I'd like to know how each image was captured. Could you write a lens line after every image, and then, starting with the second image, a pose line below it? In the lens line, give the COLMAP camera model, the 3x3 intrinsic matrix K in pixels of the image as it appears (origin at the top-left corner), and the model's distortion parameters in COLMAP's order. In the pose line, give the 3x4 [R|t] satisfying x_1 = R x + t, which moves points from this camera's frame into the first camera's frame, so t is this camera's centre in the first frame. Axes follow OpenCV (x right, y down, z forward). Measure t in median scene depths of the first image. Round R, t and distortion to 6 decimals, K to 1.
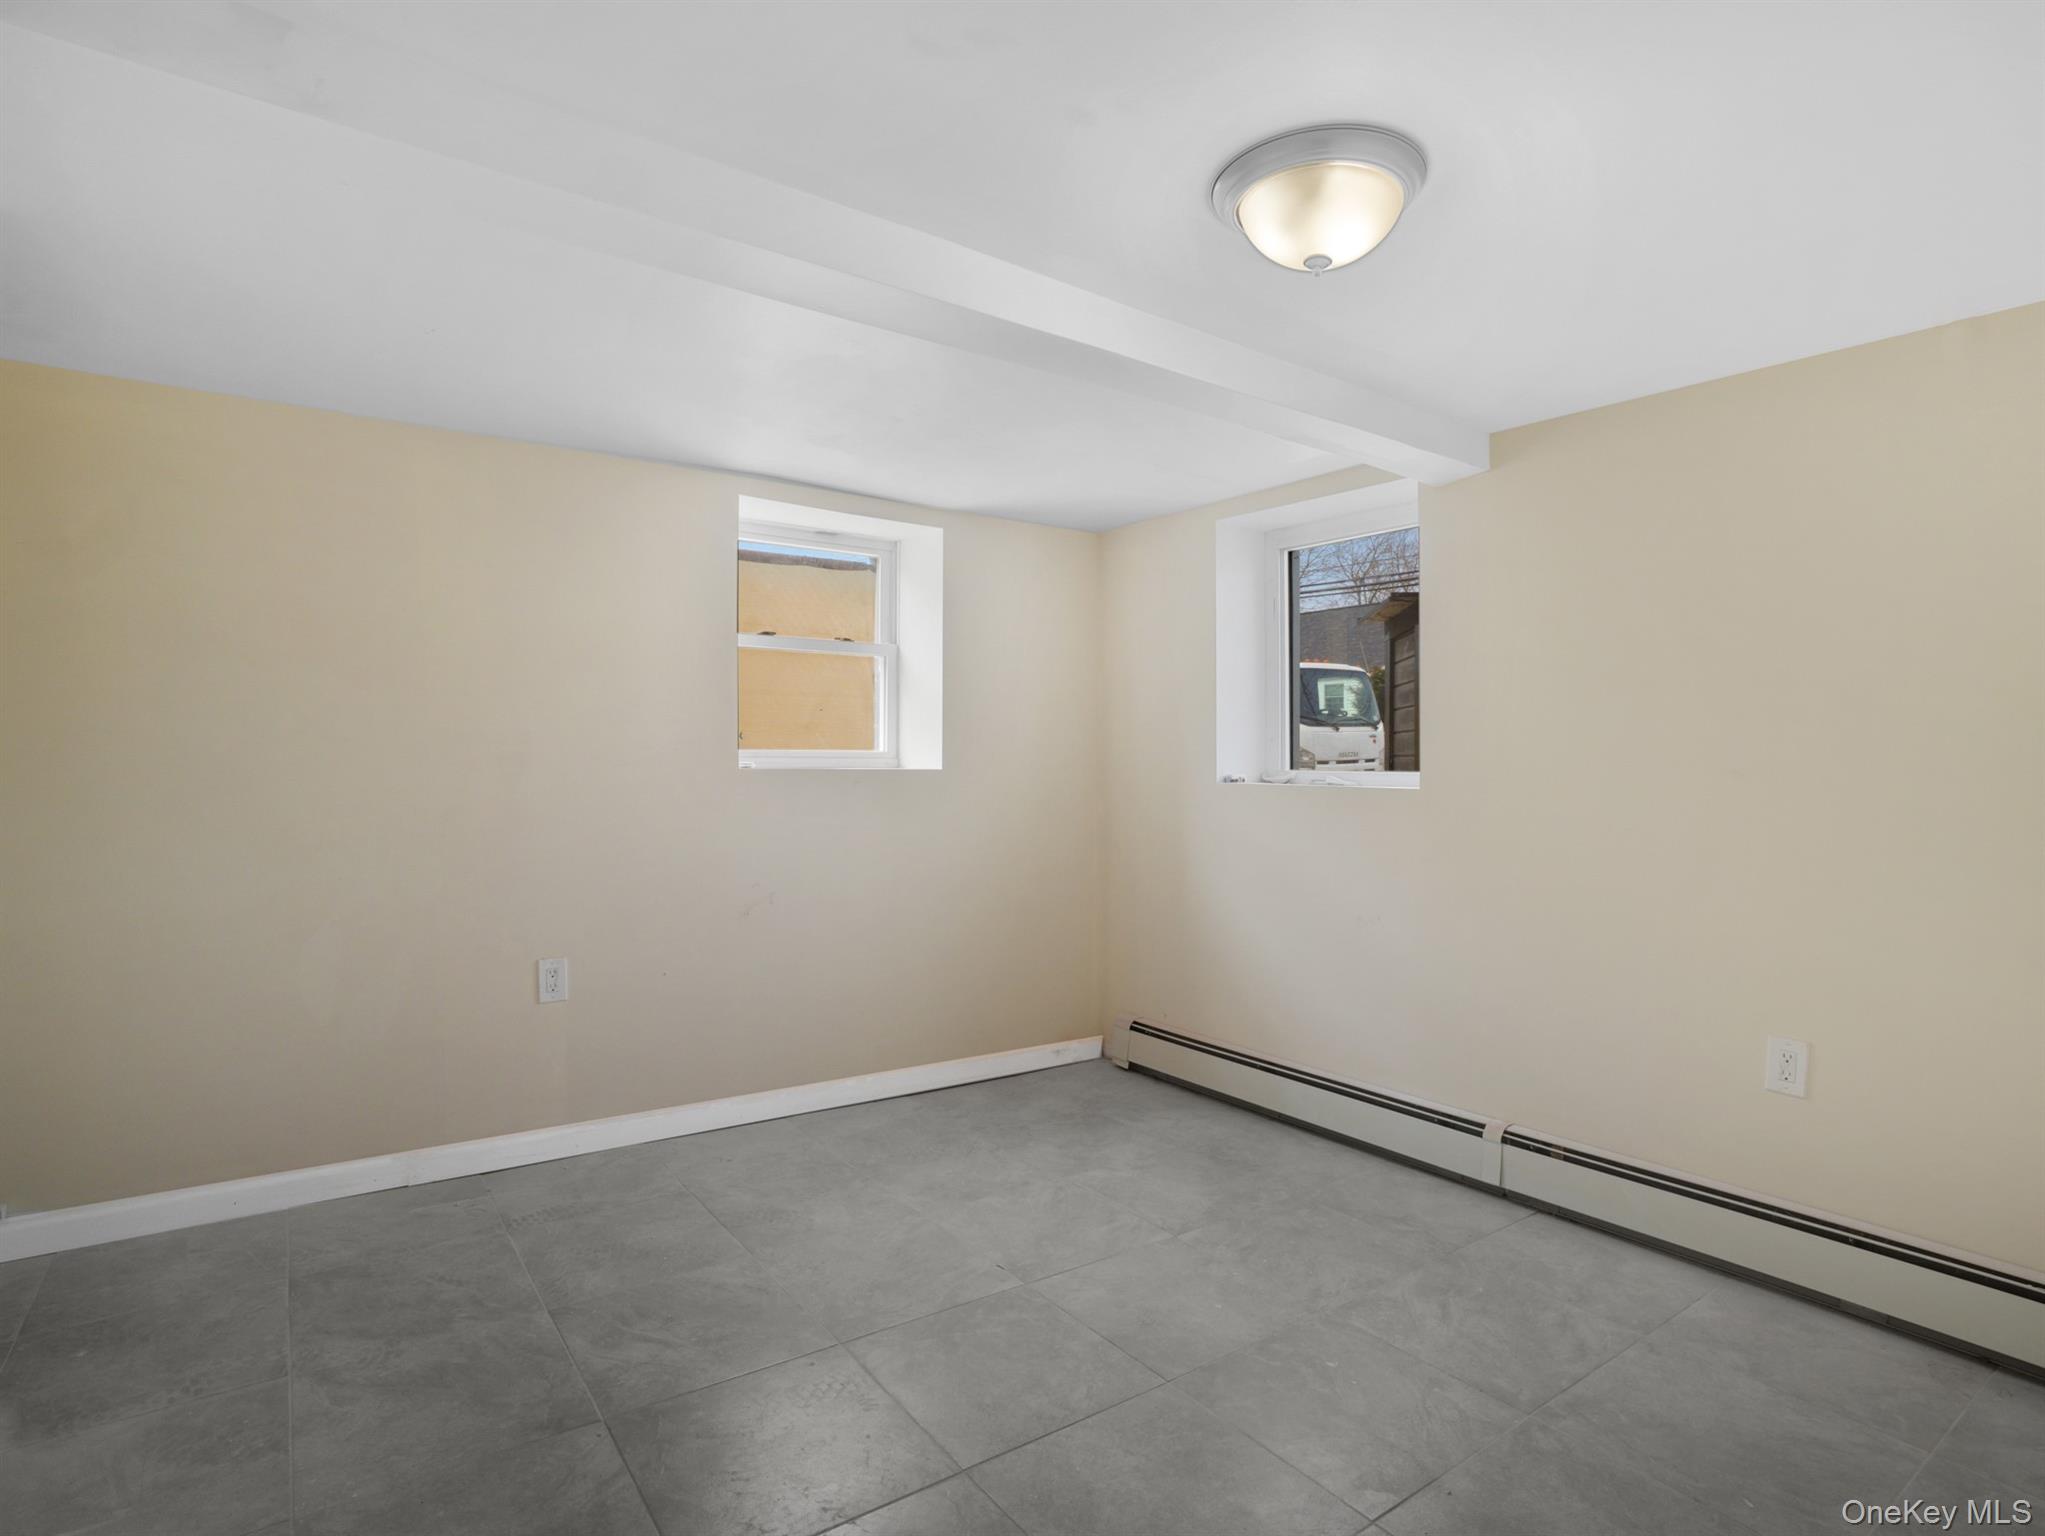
lens RADIAL K [[1079.2, 0, 1014.6], [0, 1079.2, 763.9], [0, 0, 1]] dist [-0.072463, 0.028167]
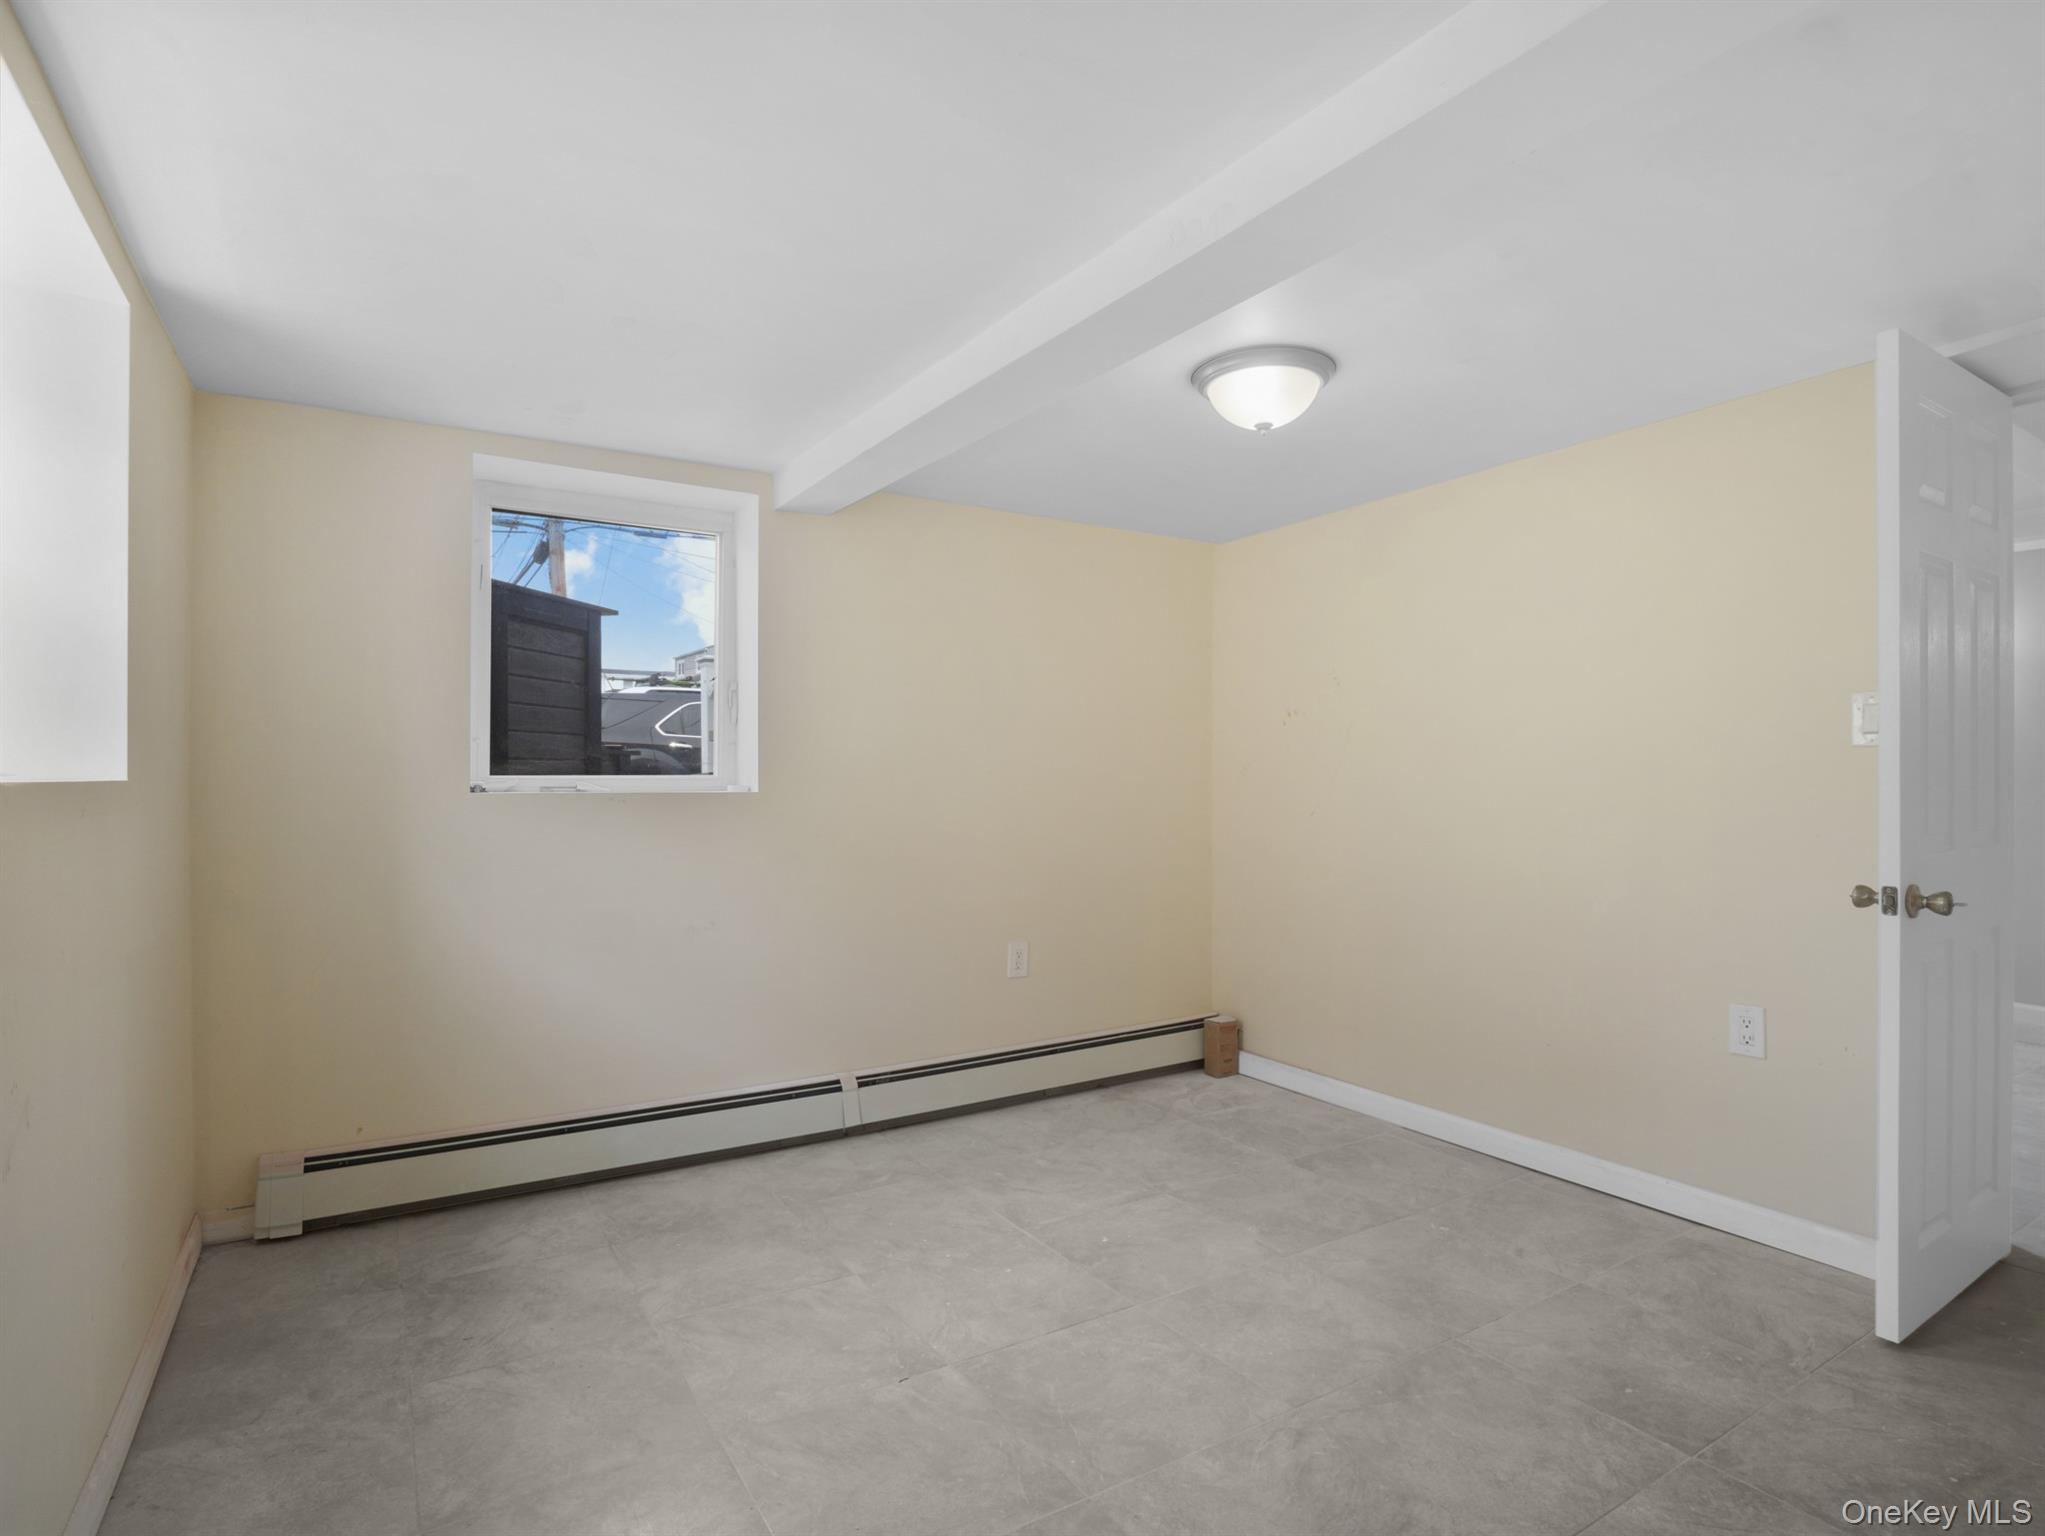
lens RADIAL K [[1079.2, 0, 1014.6], [0, 1079.2, 763.9], [0, 0, 1]] dist [-0.072463, 0.028167]
pose [[0.055204, -0.008529, 0.998439, -0.729864], [-0.003182, 0.999957, 0.008718, -0.016737], [-0.998470, -0.003659, 0.055174, 0.759652]]
